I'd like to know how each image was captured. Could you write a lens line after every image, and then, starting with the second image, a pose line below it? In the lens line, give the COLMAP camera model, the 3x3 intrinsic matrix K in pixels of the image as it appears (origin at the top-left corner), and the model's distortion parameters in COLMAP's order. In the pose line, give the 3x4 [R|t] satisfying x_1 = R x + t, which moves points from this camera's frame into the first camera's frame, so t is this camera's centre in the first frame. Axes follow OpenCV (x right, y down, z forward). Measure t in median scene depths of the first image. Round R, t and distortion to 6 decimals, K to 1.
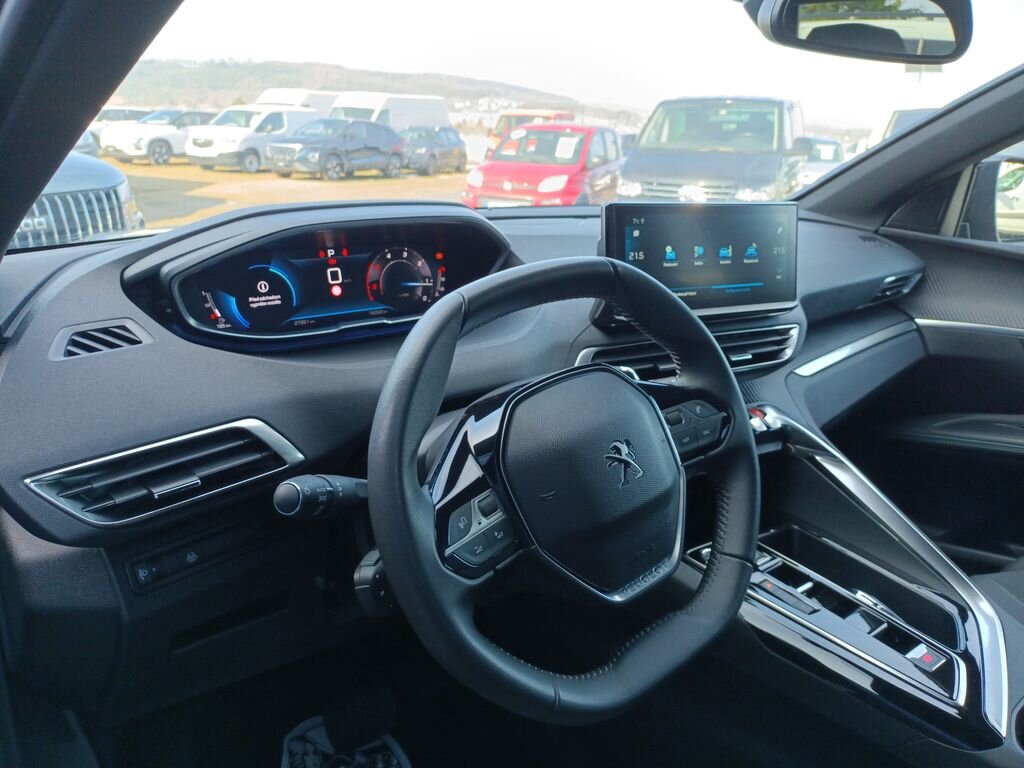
lens RADIAL K [[756.6, 0, 496.6], [0, 756.6, 388.7], [0, 0, 1]] dist [0.037688, -0.024090]
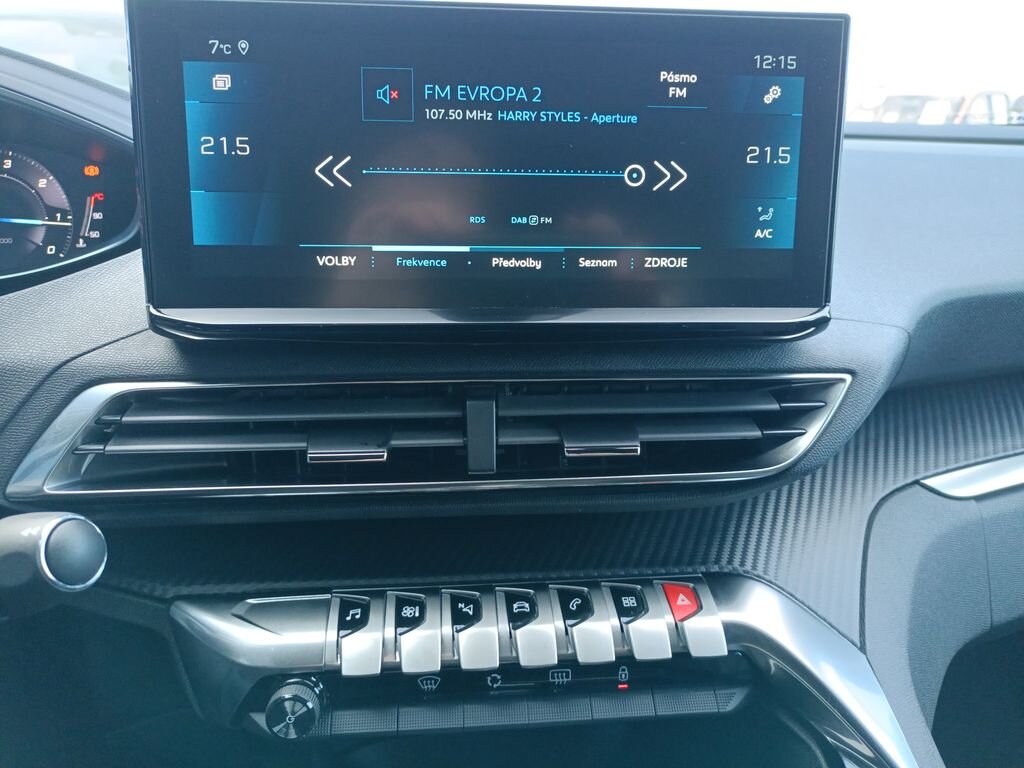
lens RADIAL K [[756.6, 0, 504.7], [0, 756.6, 379.8], [0, 0, 1]] dist [0.037688, -0.024090]
pose [[0.903728, 0.109576, -0.413847, 0.425732], [-0.106092, 0.993858, 0.031471, -0.080438], [0.414754, 0.015465, 0.909802, 0.654512]]
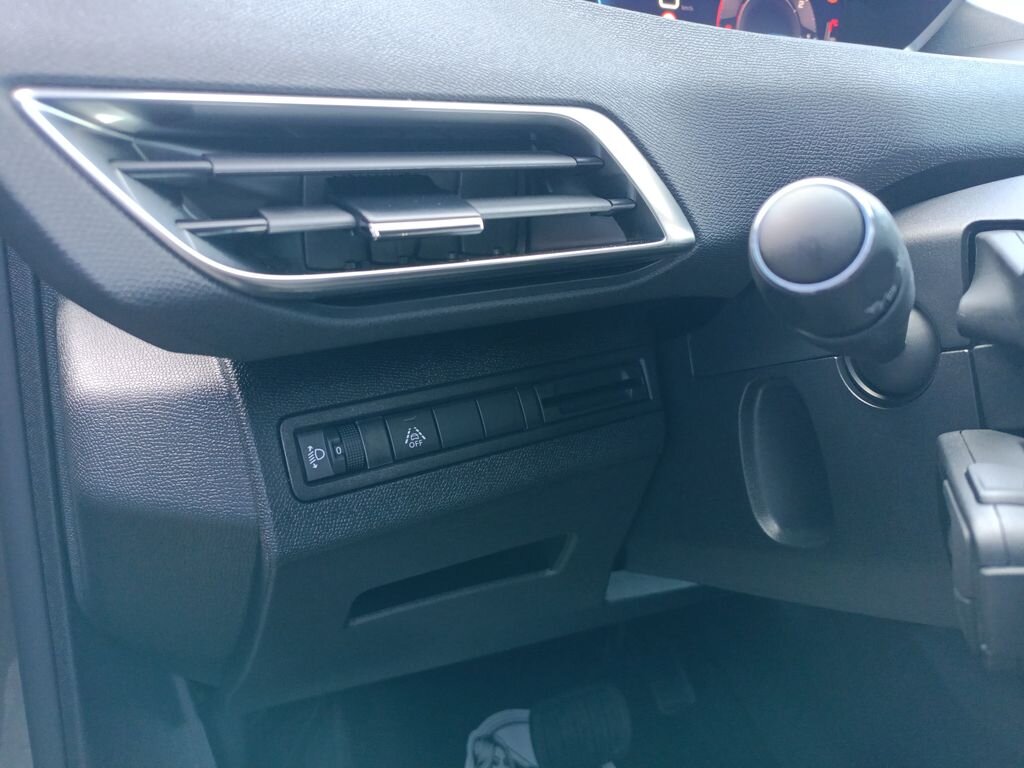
lens RADIAL K [[756.6, 0, 512.7], [0, 756.6, 383.5], [0, 0, 1]] dist [0.037688, -0.024090]
pose [[0.979580, 0.107205, -0.170088, -0.186529], [-0.100131, 0.993734, 0.049666, 0.111529], [0.174347, -0.031621, 0.984176, 0.389643]]
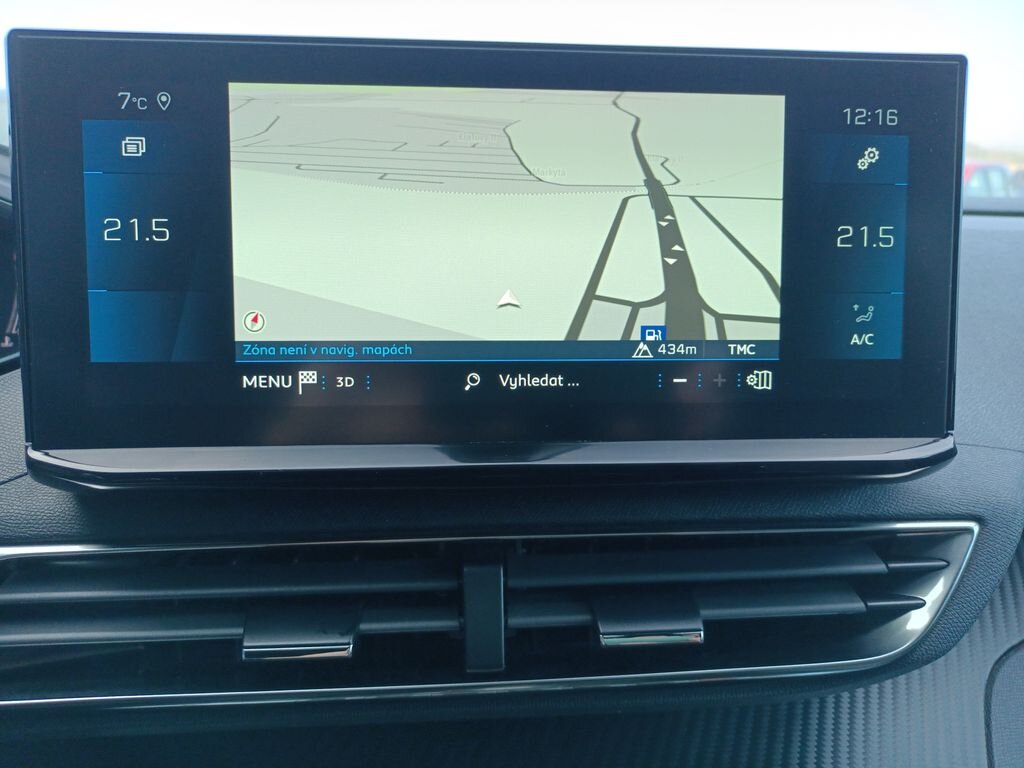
lens RADIAL K [[756.6, 0, 506.7], [0, 756.6, 388.3], [0, 0, 1]] dist [0.037688, -0.024090]
pose [[0.903005, 0.069910, -0.423903, 0.382472], [-0.100353, 0.993700, -0.049892, -0.107367], [0.417745, 0.087593, 0.904332, 0.736521]]
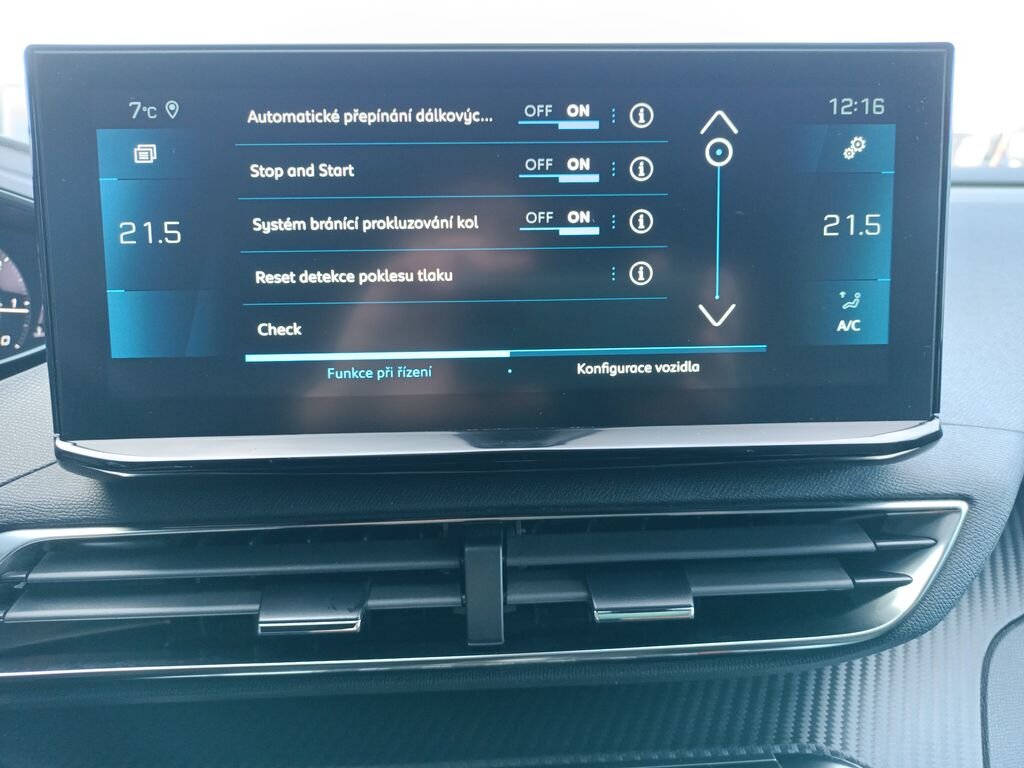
lens RADIAL K [[756.6, 0, 509.3], [0, 756.6, 385.8], [0, 0, 1]] dist [0.037688, -0.024090]
pose [[0.888234, 0.073499, -0.453474, 0.397856], [-0.090192, 0.995807, -0.015261, -0.113465], [0.450451, 0.054455, 0.891139, 0.730567]]
